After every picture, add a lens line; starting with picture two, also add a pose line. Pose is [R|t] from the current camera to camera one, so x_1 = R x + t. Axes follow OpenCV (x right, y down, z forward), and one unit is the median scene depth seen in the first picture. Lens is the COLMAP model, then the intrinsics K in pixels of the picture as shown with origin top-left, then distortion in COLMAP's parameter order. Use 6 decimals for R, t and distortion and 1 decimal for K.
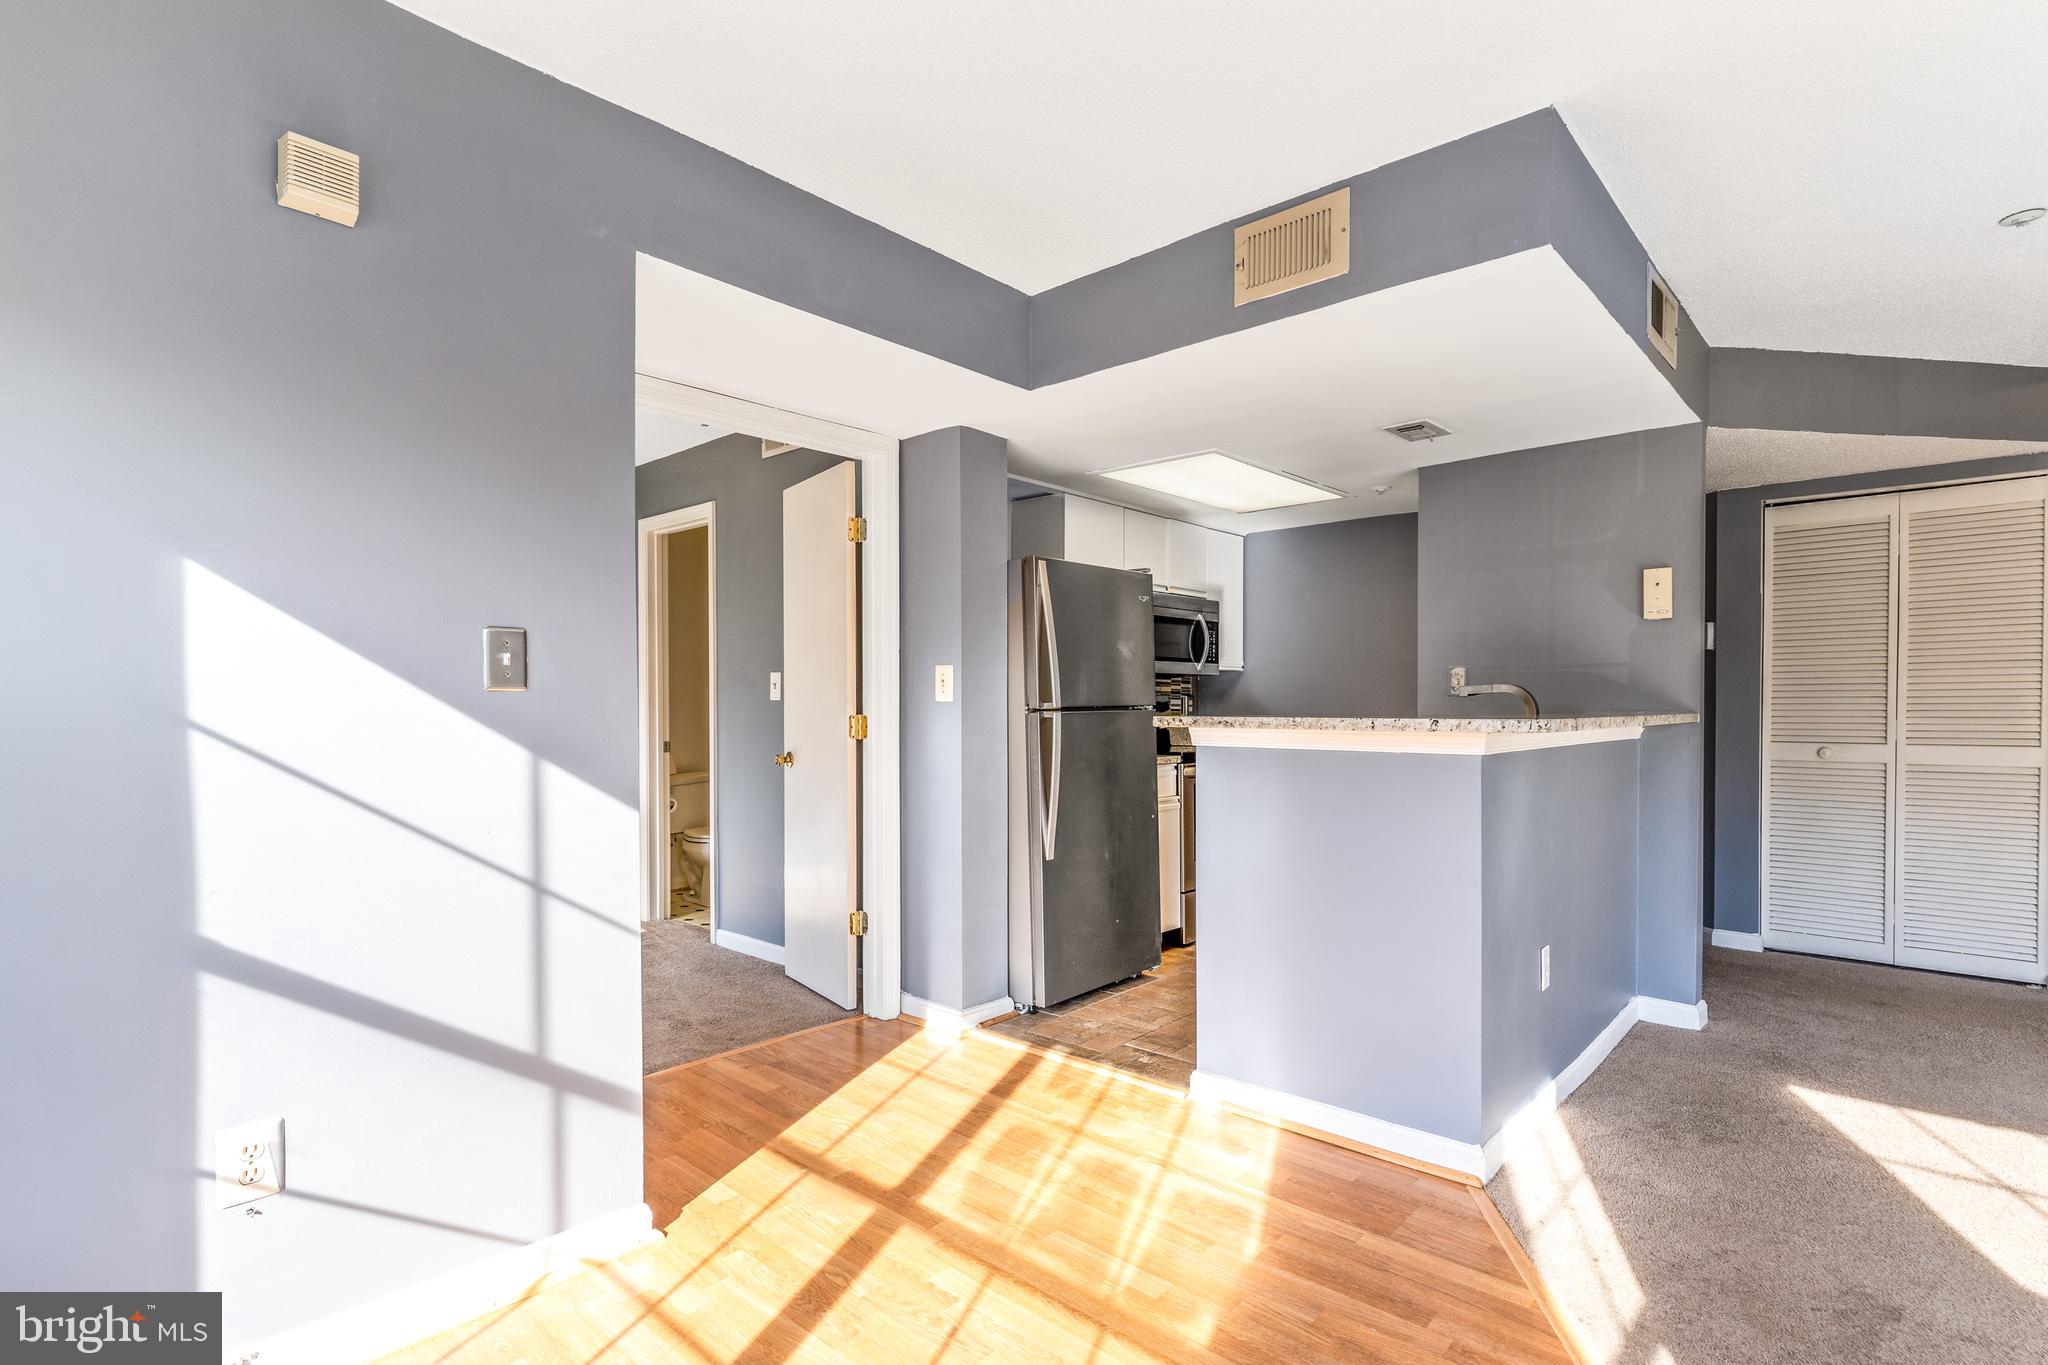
lens RADIAL K [[981.2, 0, 1007.6], [0, 981.2, 717.3], [0, 0, 1]] dist [-0.002813, 0.002164]
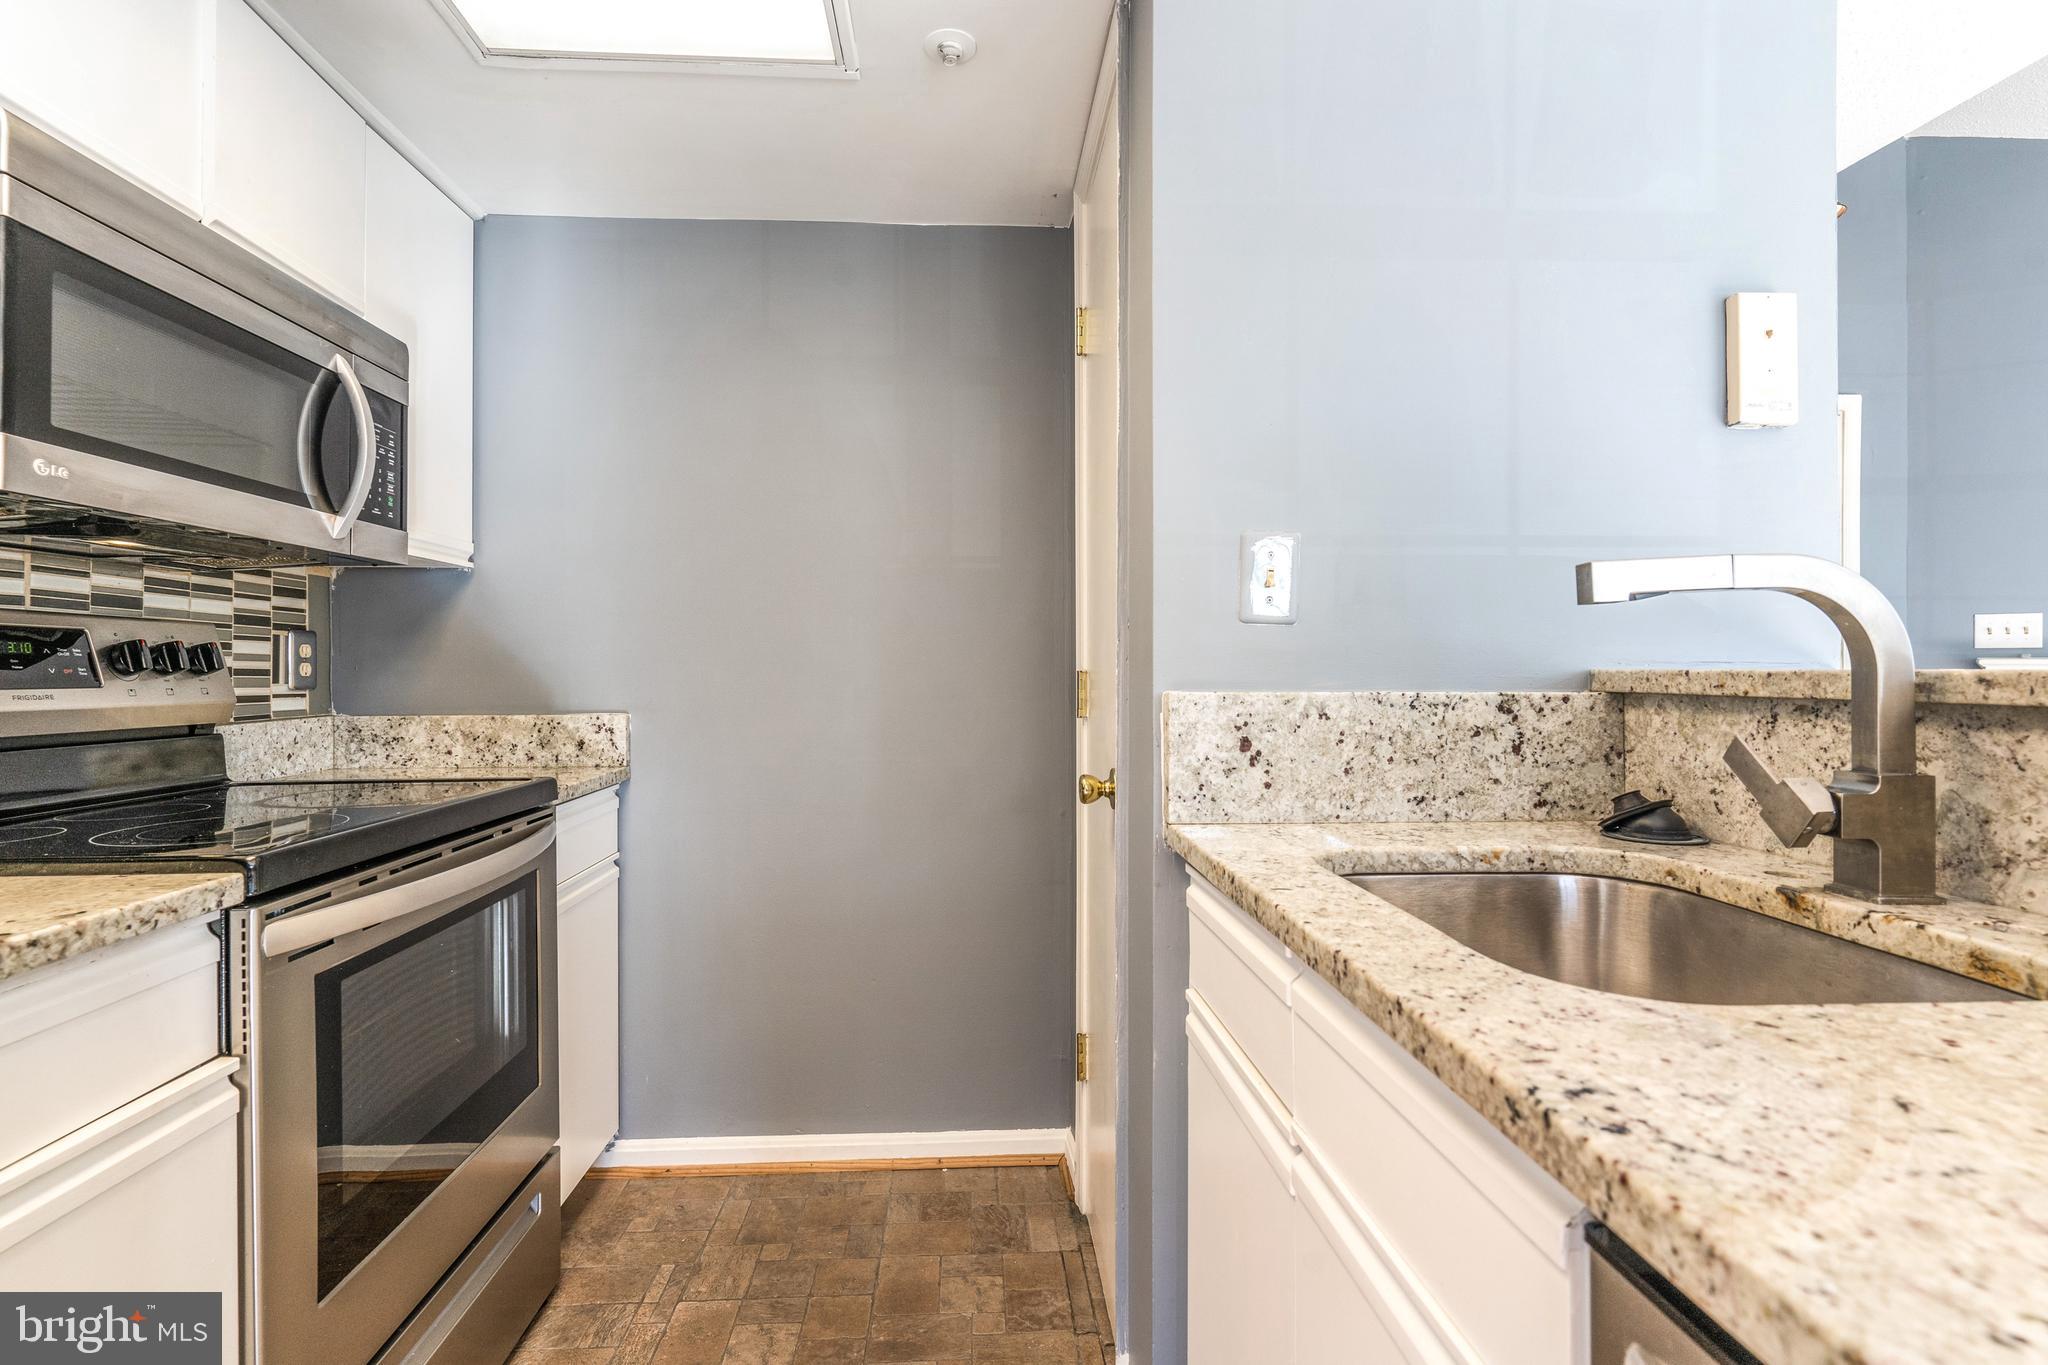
lens RADIAL K [[981.2, 0, 1018.2], [0, 981.2, 667.7], [0, 0, 1]] dist [-0.002813, 0.002164]
pose [[0.692157, 0.002235, 0.721744, 0.181708], [0.010576, 0.999856, -0.013239, -0.002783], [-0.721670, 0.016797, 0.692034, 0.949974]]
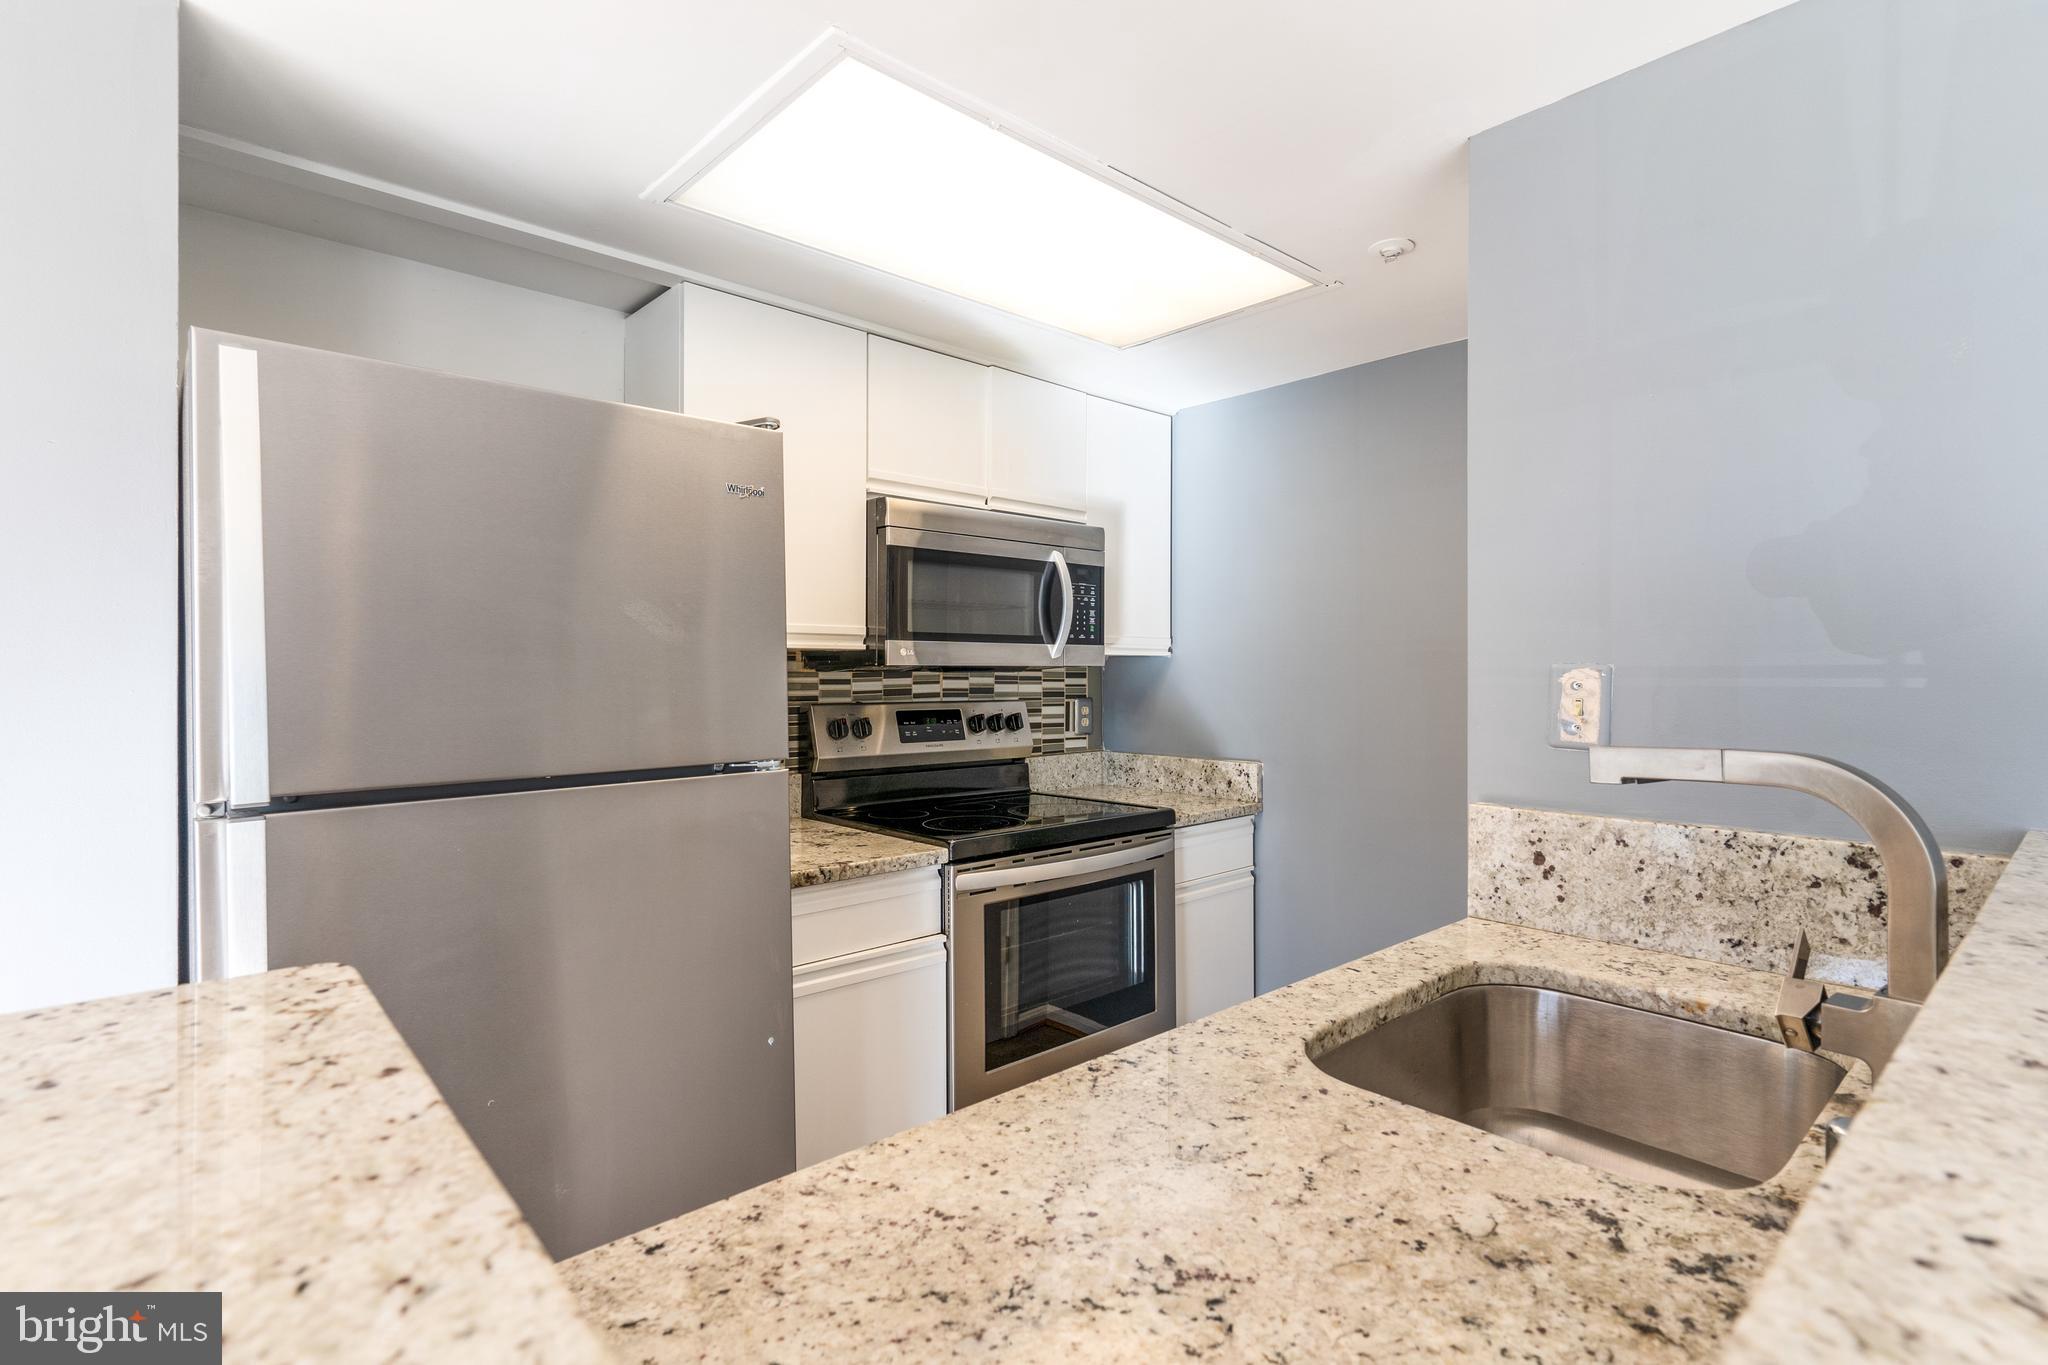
lens RADIAL K [[981.2, 0, 1010.2], [0, 981.2, 676.8], [0, 0, 1]] dist [-0.002813, 0.002164]
pose [[0.996094, 0.003649, -0.088226, 0.324121], [-0.004439, 0.999952, -0.008758, -0.049825], [0.088190, 0.009115, 0.996062, 0.712712]]
